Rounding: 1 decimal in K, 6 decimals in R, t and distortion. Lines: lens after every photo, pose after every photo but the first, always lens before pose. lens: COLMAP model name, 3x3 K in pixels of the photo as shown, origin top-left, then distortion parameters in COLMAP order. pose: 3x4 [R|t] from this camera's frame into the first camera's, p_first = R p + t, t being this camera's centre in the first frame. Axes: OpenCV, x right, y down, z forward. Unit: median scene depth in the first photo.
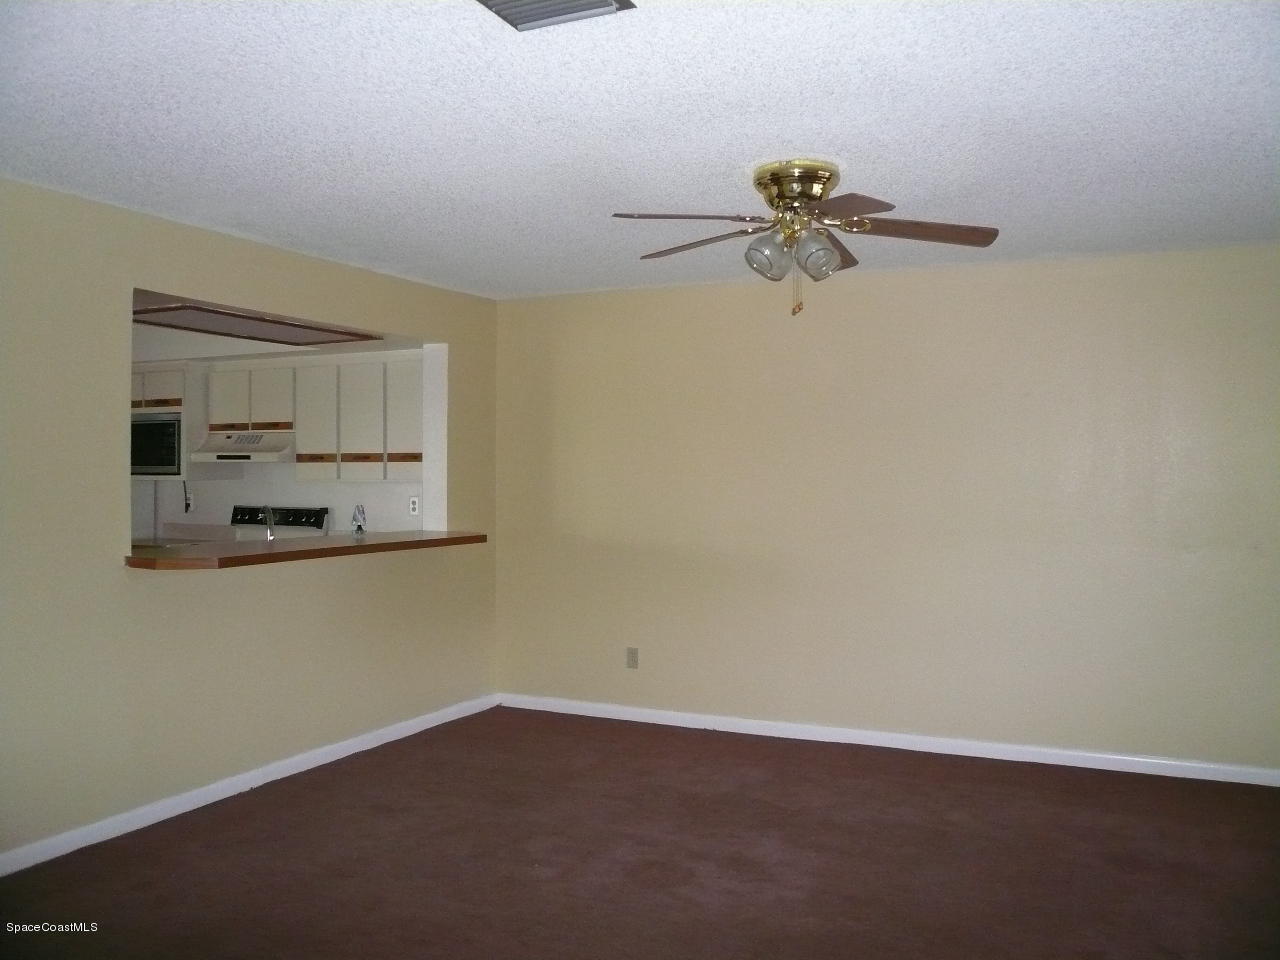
lens RADIAL K [[1104.9, 0, 649.3], [0, 1104.9, 478.9], [0, 0, 1]] dist [-0.055653, 0.012565]
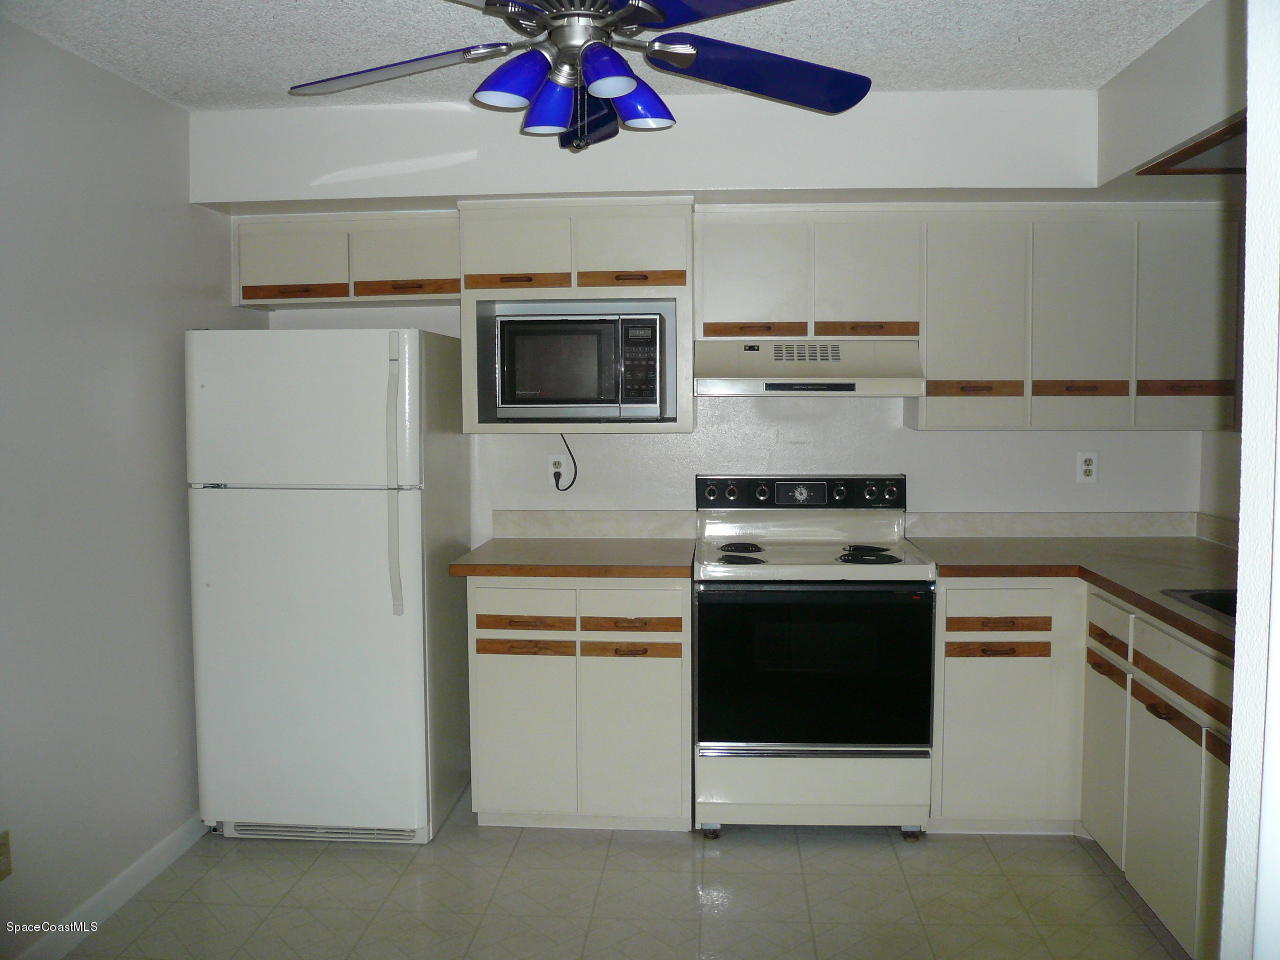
lens RADIAL K [[1104.9, 0, 643.0], [0, 1104.9, 480.2], [0, 0, 1]] dist [-0.055653, 0.012565]
pose [[0.914415, -0.042698, 0.402519, -0.683688], [0.008443, 0.996217, 0.086494, -0.022327], [-0.404689, -0.075693, 0.911316, 0.561981]]
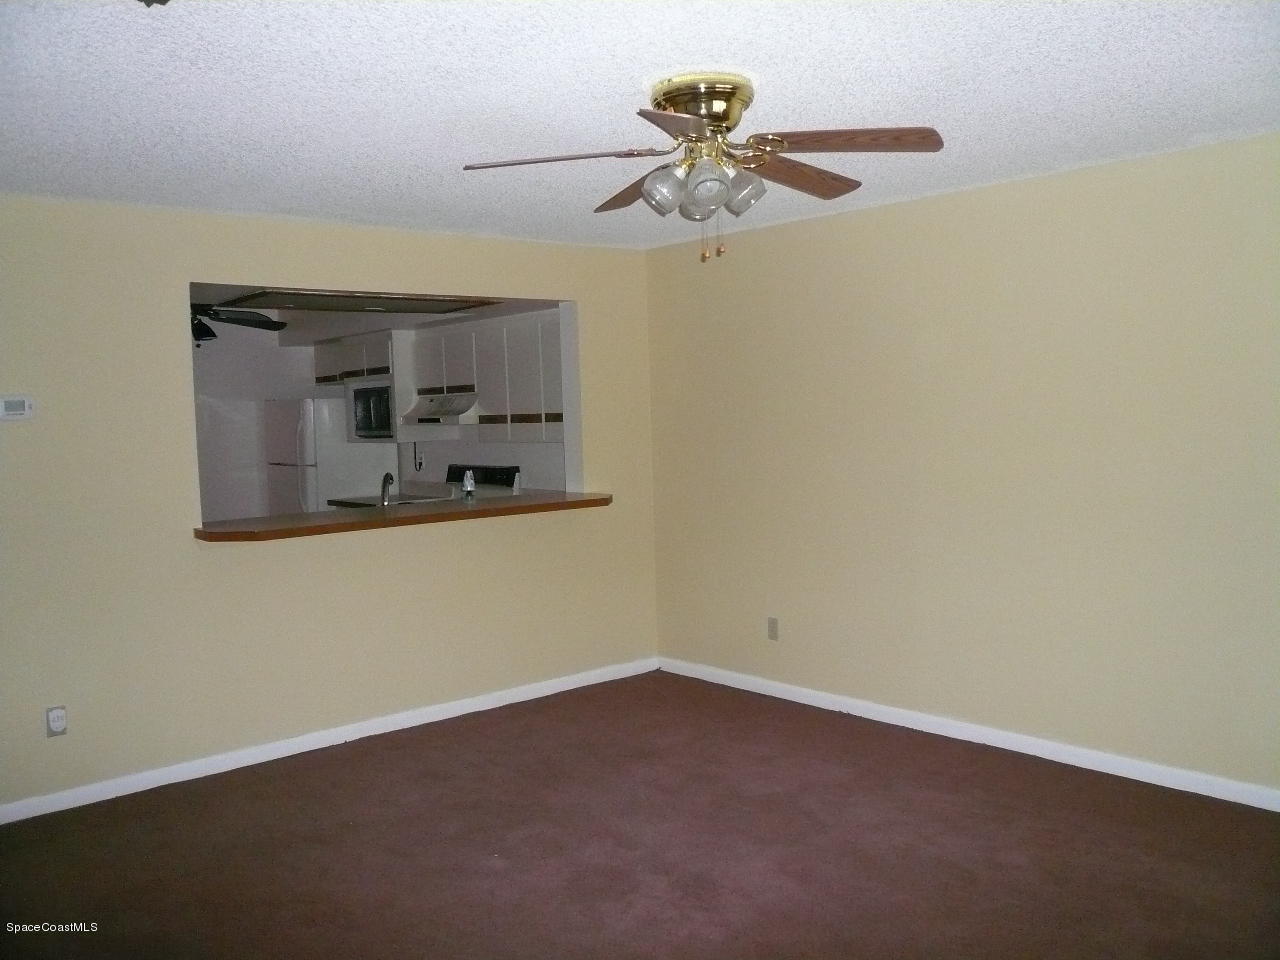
lens RADIAL K [[1104.9, 0, 638.7], [0, 1104.9, 478.7], [0, 0, 1]] dist [-0.055653, 0.012565]
pose [[0.912161, -0.005882, -0.409790, 0.246033], [0.031712, 0.997912, 0.056265, -0.017658], [0.408603, -0.064318, 0.910443, 0.115373]]
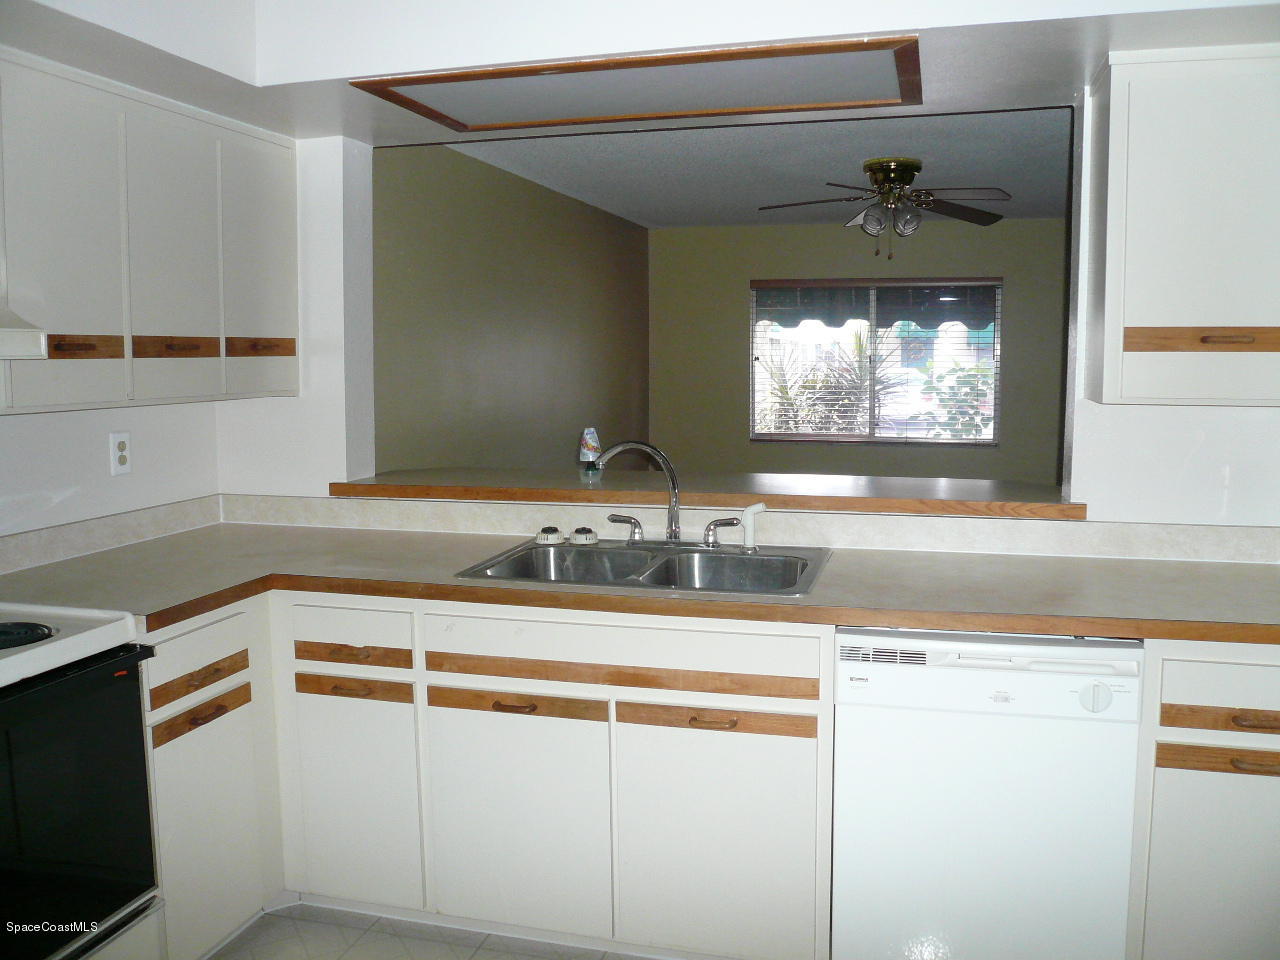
lens RADIAL K [[1104.9, 0, 642.6], [0, 1104.9, 479.5], [0, 0, 1]] dist [-0.055653, 0.012565]
pose [[-0.196313, -0.116730, 0.973568, -0.704336], [0.001937, 0.992841, 0.119431, -0.018294], [-0.980539, 0.025331, -0.194682, 0.888916]]
